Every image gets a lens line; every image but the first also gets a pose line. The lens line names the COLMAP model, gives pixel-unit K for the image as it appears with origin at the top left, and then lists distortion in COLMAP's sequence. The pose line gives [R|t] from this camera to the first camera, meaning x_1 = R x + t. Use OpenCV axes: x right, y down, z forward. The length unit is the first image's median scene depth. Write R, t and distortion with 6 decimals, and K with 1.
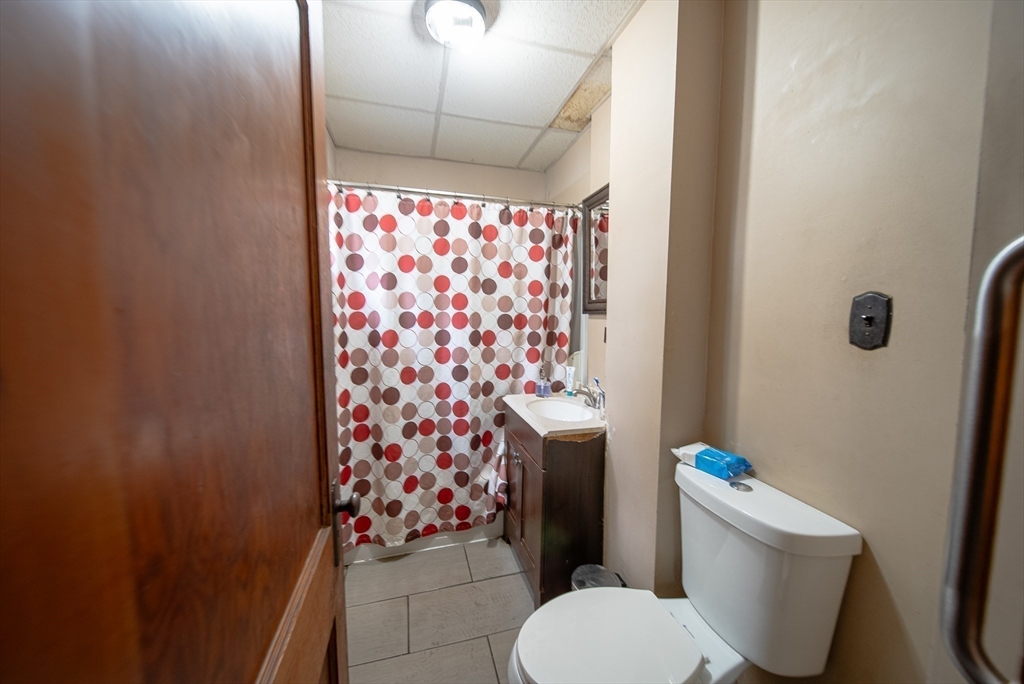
lens RADIAL K [[361.2, 0, 511.6], [0, 361.2, 336.3], [0, 0, 1]] dist [-0.001499, -0.000045]
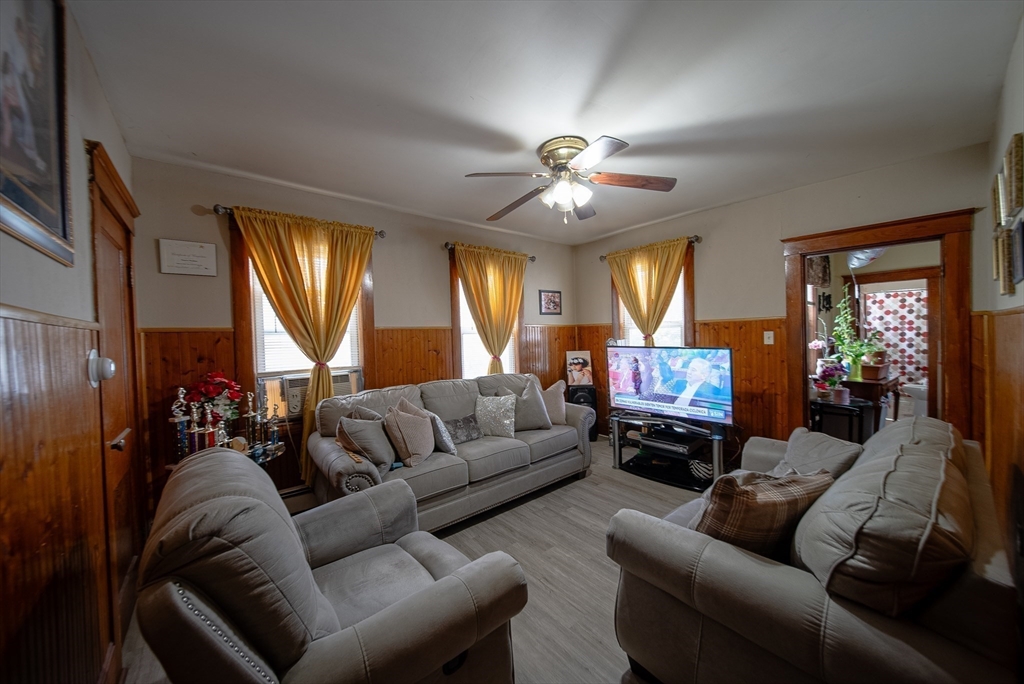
lens RADIAL K [[361.2, 0, 514.3], [0, 361.2, 343.7], [0, 0, 1]] dist [-0.001499, -0.000045]
pose [[0.398714, -0.008421, -0.917037, 1.379076], [-0.069578, 0.996798, -0.039405, 0.456864], [0.914432, 0.079517, 0.396851, -3.445474]]
